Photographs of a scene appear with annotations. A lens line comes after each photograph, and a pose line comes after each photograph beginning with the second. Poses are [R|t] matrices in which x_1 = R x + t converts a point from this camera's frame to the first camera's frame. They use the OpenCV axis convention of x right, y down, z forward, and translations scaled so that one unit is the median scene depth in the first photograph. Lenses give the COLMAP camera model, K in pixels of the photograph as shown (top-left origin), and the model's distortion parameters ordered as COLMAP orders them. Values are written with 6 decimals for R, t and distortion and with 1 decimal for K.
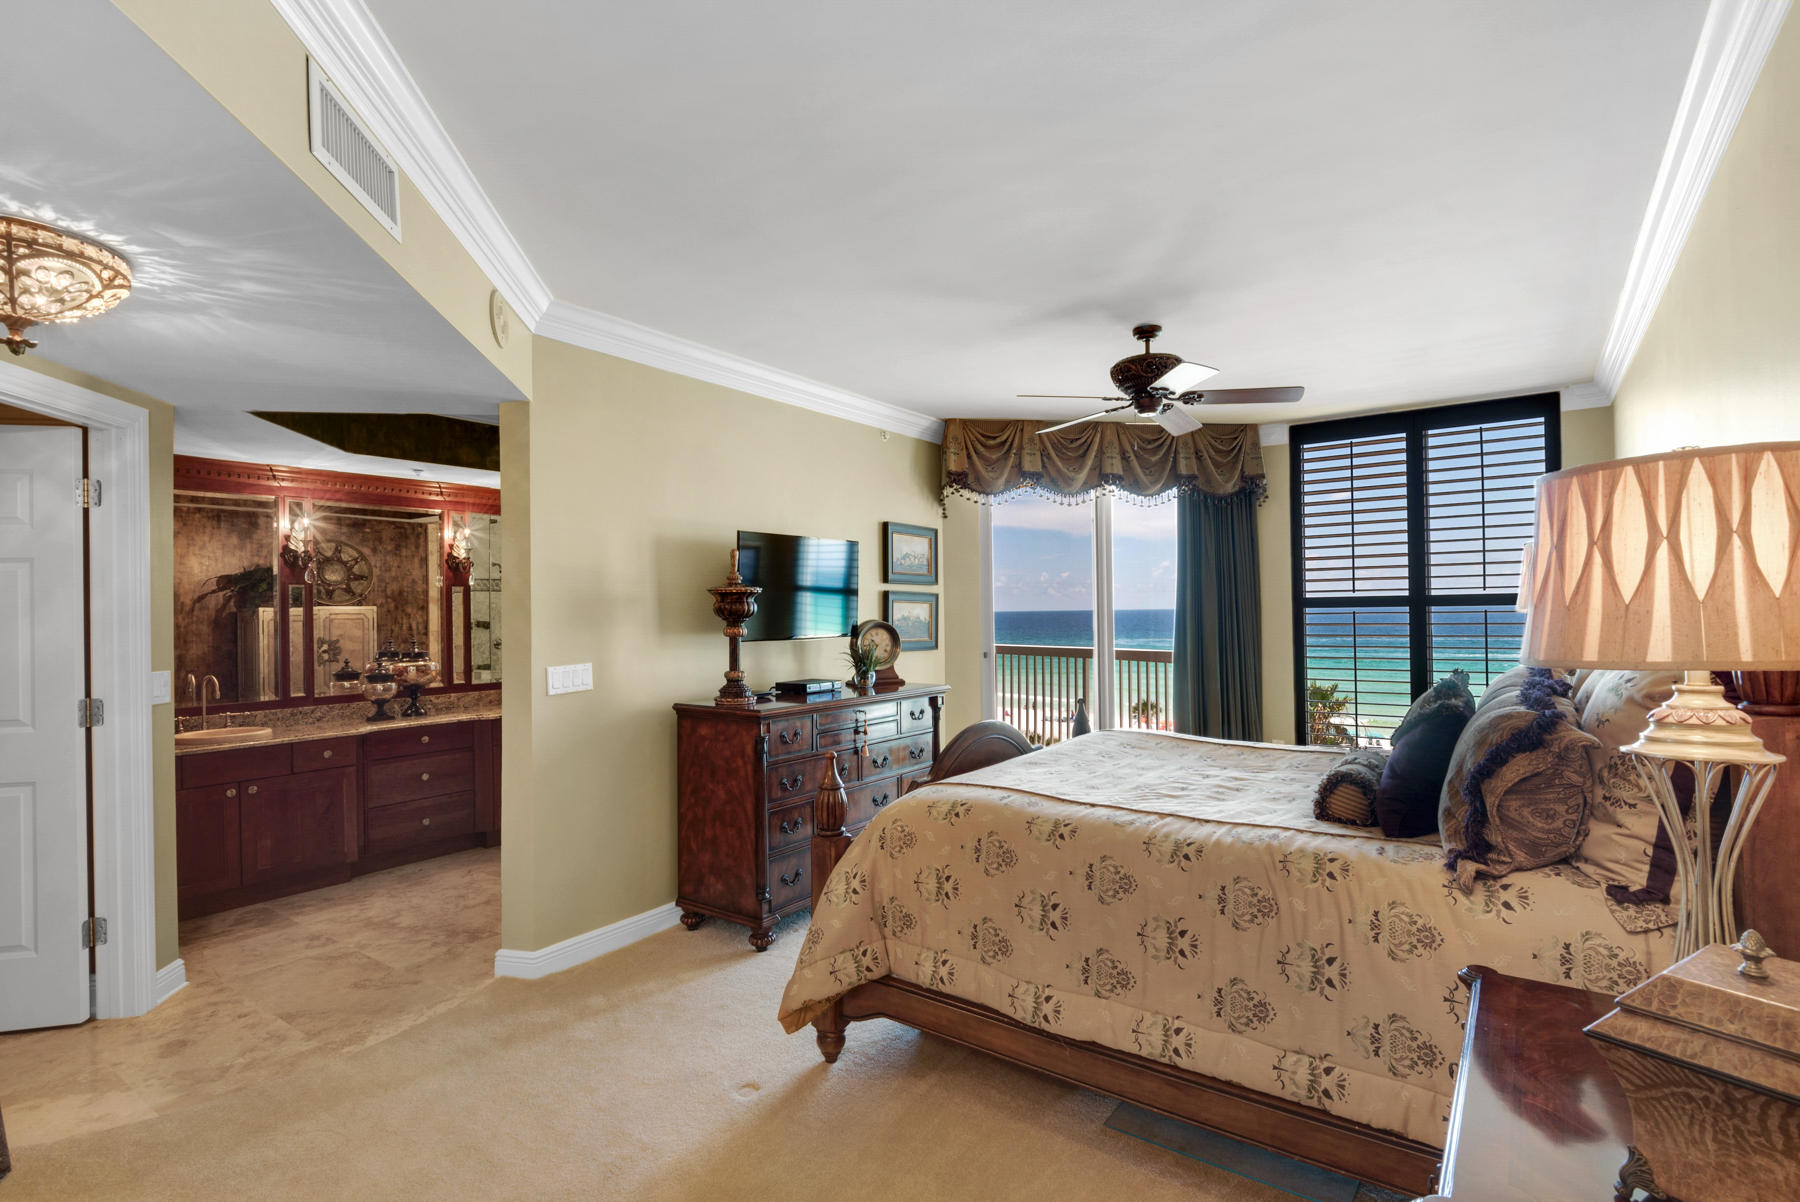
lens RADIAL K [[869.0, 0, 886.9], [0, 869.0, 603.6], [0, 0, 1]] dist [0.027602, -0.023845]
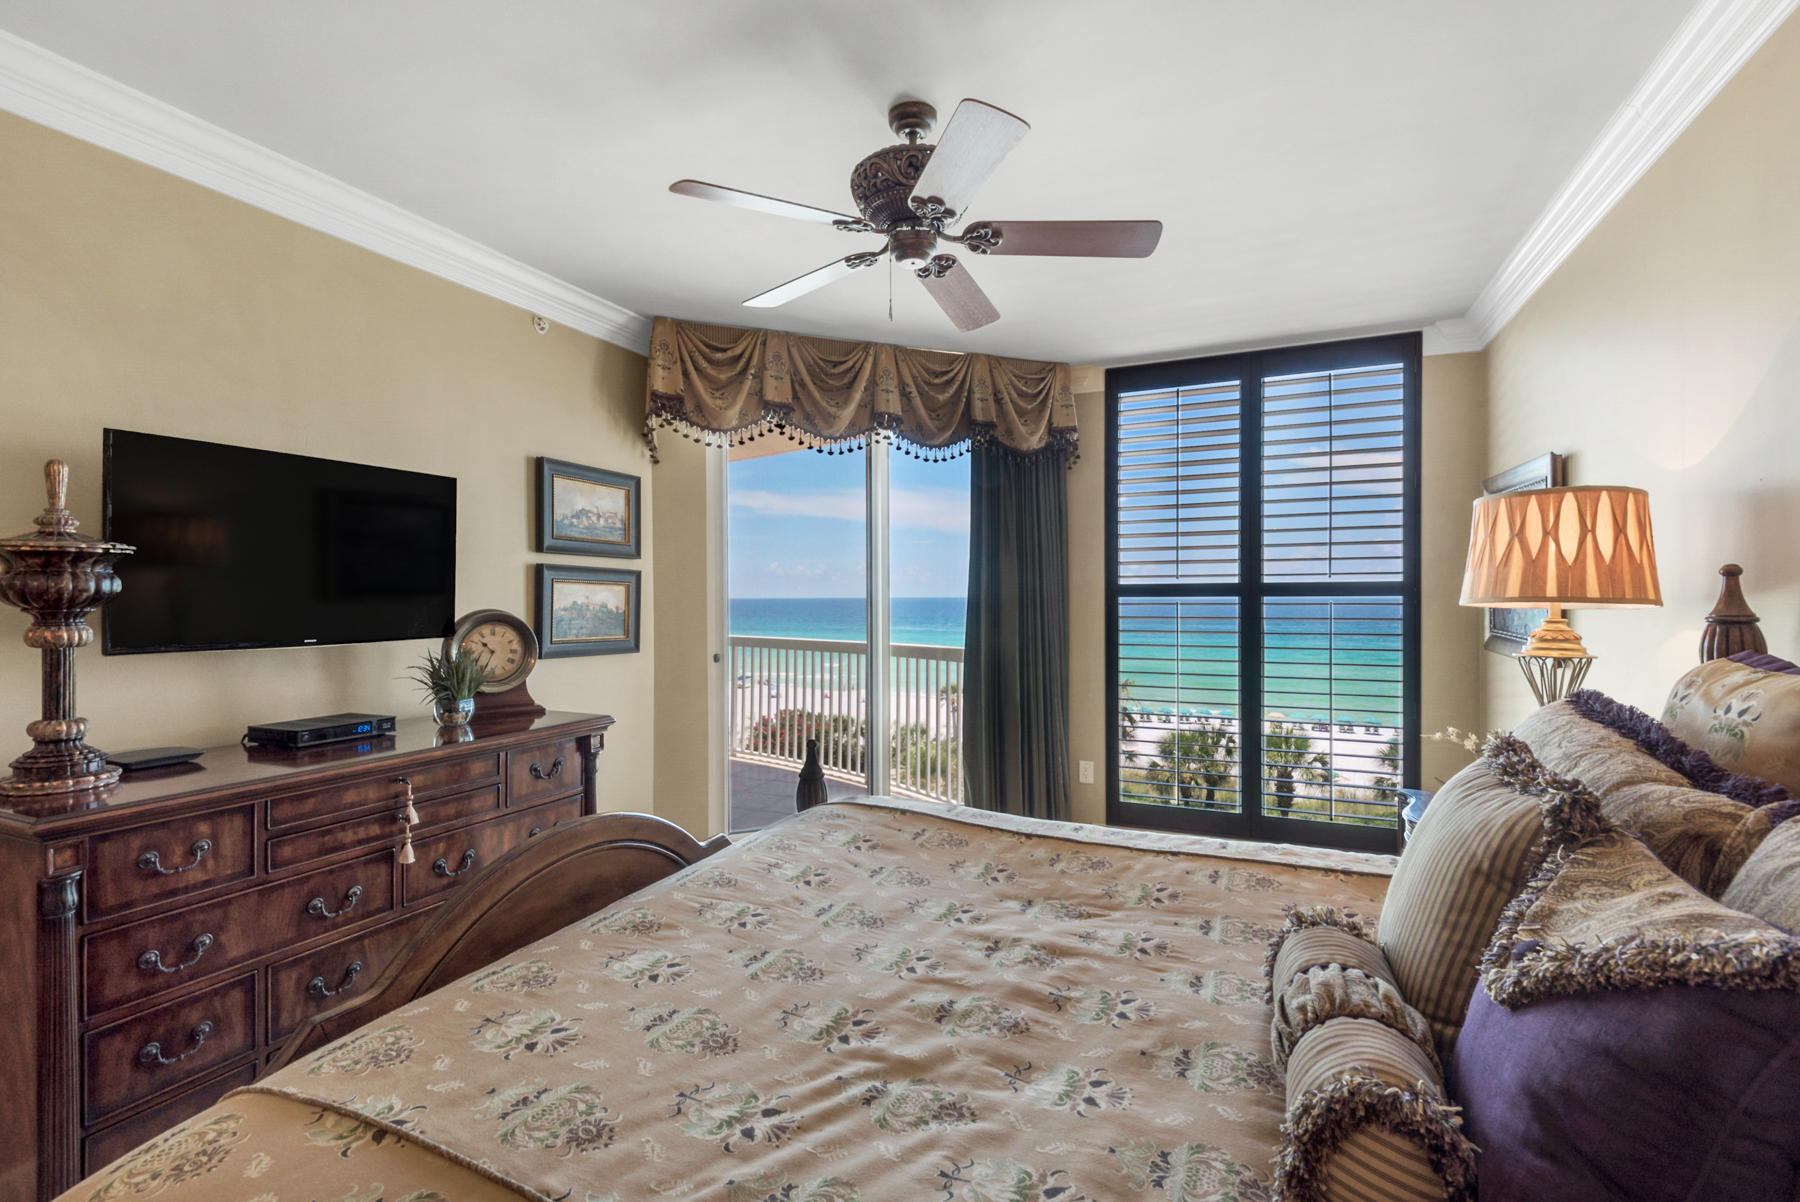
lens RADIAL K [[836.5, 0, 904.9], [0, 836.5, 607.4], [0, 0, 1]] dist [0.036771, -0.022101]
pose [[0.973680, 0.006522, 0.227826, 0.112609], [-0.011749, 0.999698, 0.021594, 0.000621], [-0.227616, -0.023703, 0.973462, 0.300762]]
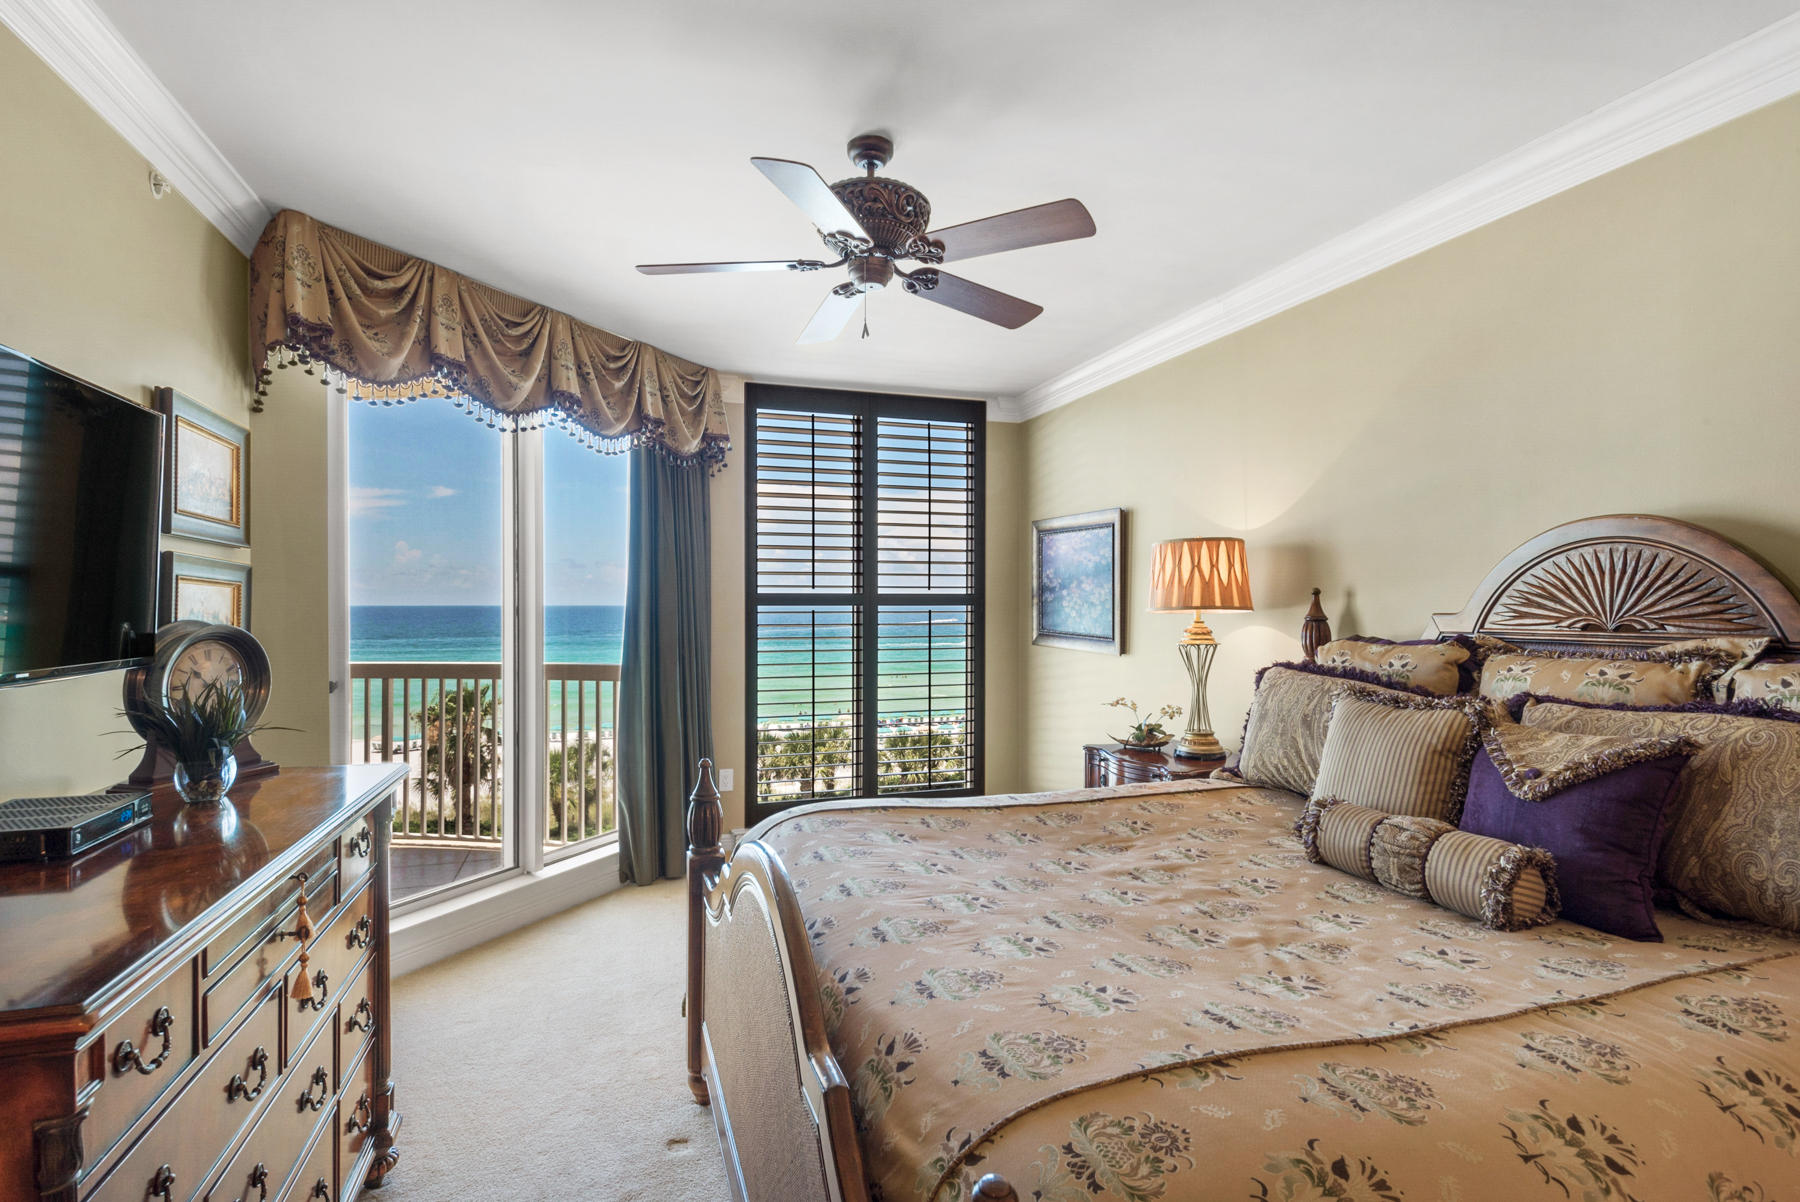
lens RADIAL K [[888.9, 0, 894.1], [0, 888.9, 617.7], [0, 0, 1]] dist [0.019627, -0.000558]
pose [[0.566043, 0.001487, 0.824374, -0.150448], [-0.017179, 0.999802, 0.009992, 0.006323], [-0.824196, -0.019818, 0.565957, 0.427496]]
